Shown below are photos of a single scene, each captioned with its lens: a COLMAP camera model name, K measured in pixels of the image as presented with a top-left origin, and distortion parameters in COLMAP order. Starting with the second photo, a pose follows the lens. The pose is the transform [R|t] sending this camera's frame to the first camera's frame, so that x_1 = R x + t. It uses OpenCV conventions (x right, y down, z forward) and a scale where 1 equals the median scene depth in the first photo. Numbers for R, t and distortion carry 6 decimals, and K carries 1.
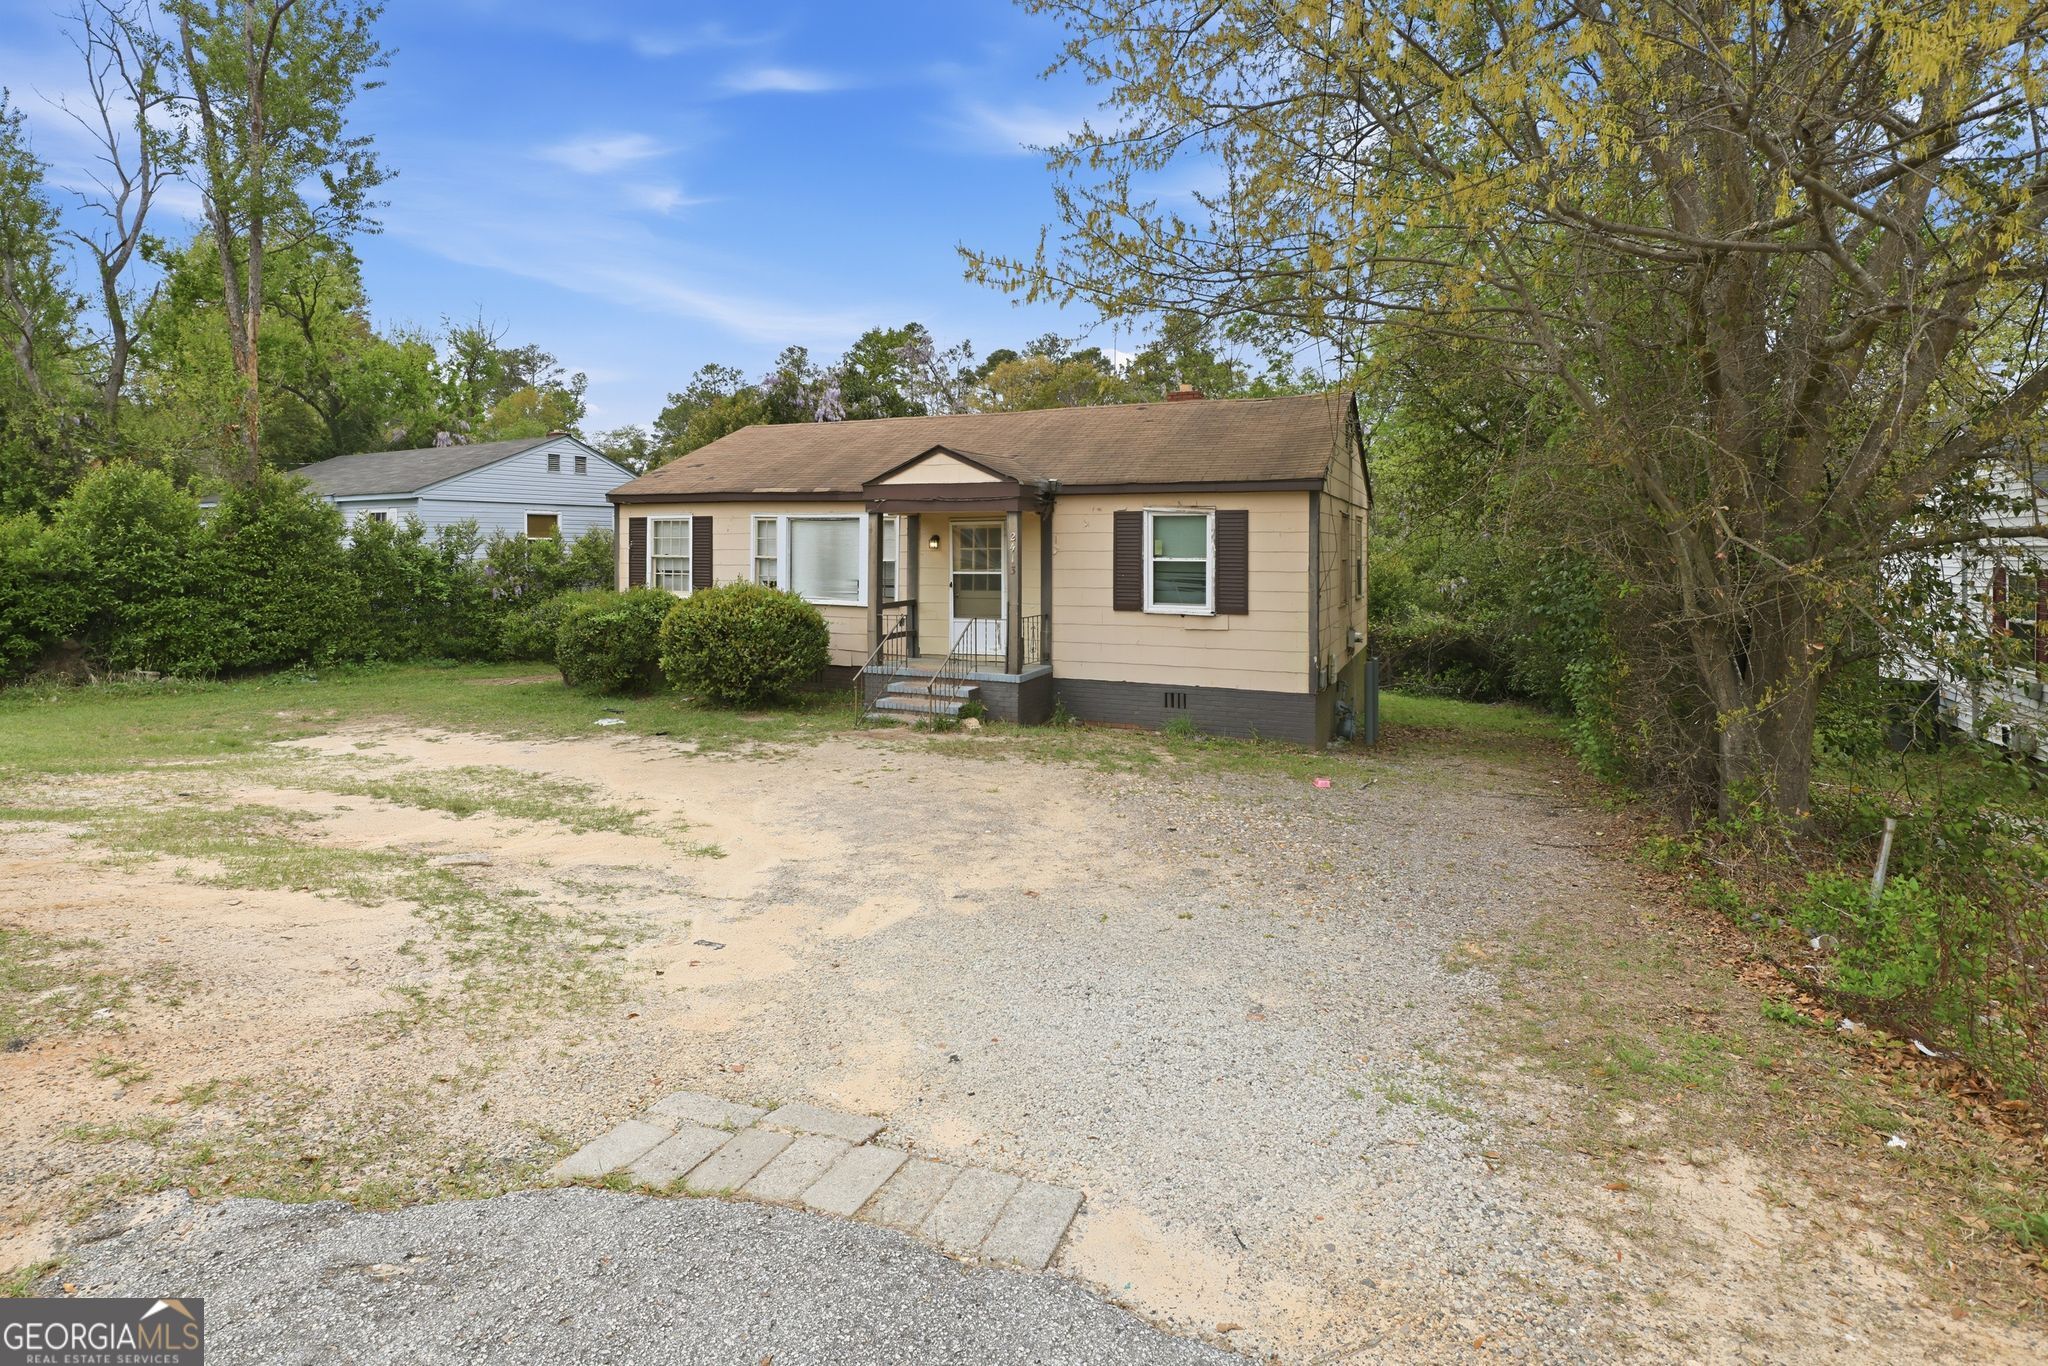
lens RADIAL K [[995.0, 0, 1025.7], [0, 995.0, 562.5], [0, 0, 1]] dist [0.000393, -0.003583]
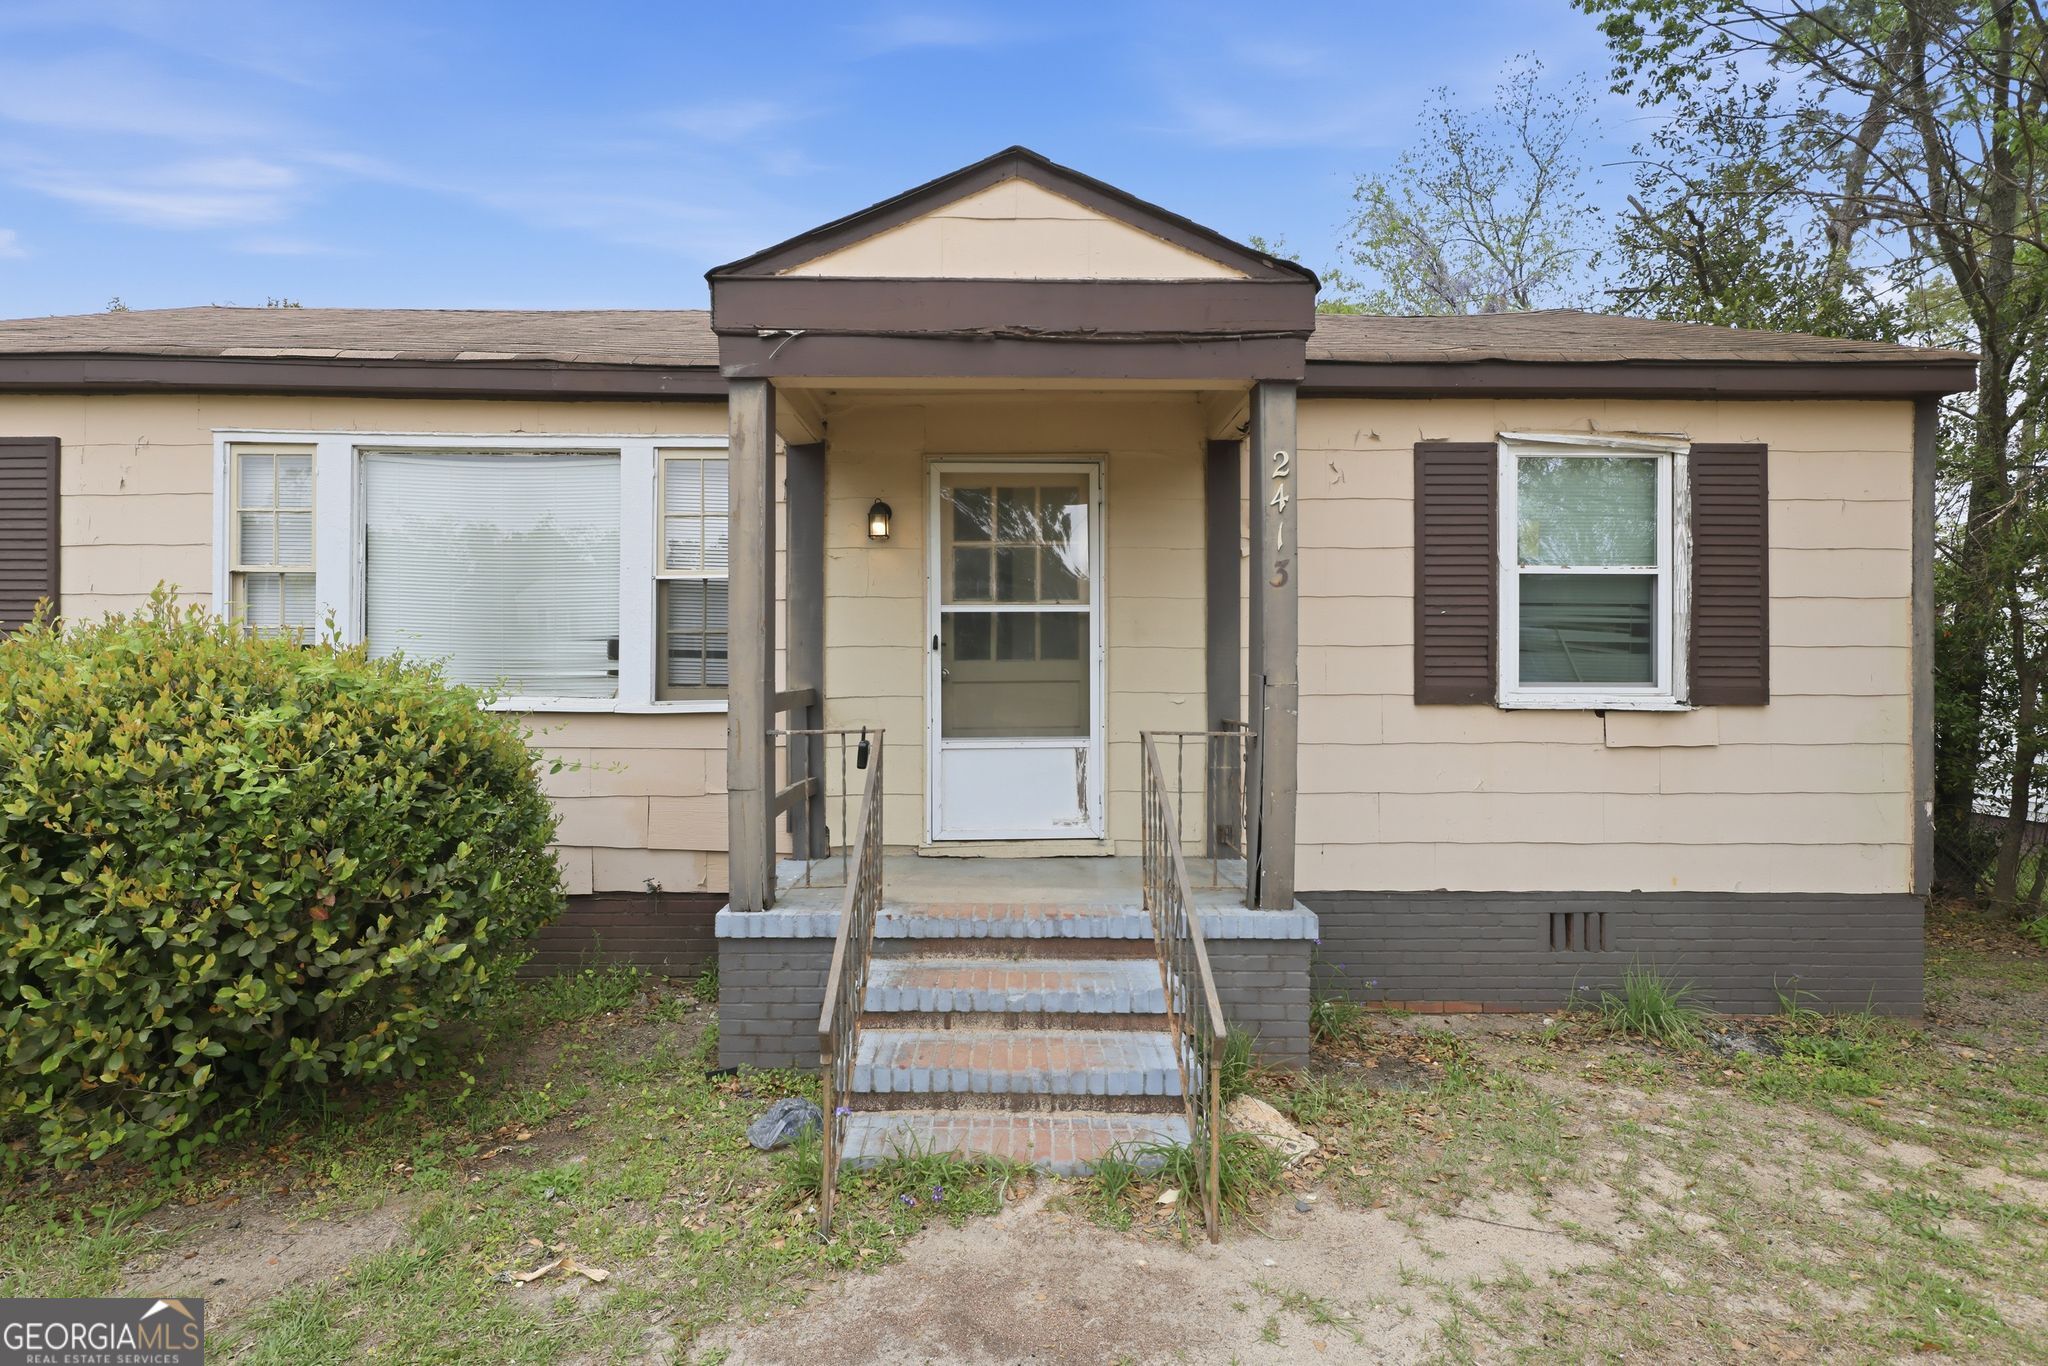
lens RADIAL K [[995.0, 0, 1032.1], [0, 995.0, 682.4], [0, 0, 1]] dist [0.000393, -0.003583]
pose [[0.911320, -0.003981, 0.411680, -0.198169], [0.006763, 0.999963, -0.005301, 0.040410], [-0.411644, 0.007615, 0.911313, 0.709573]]
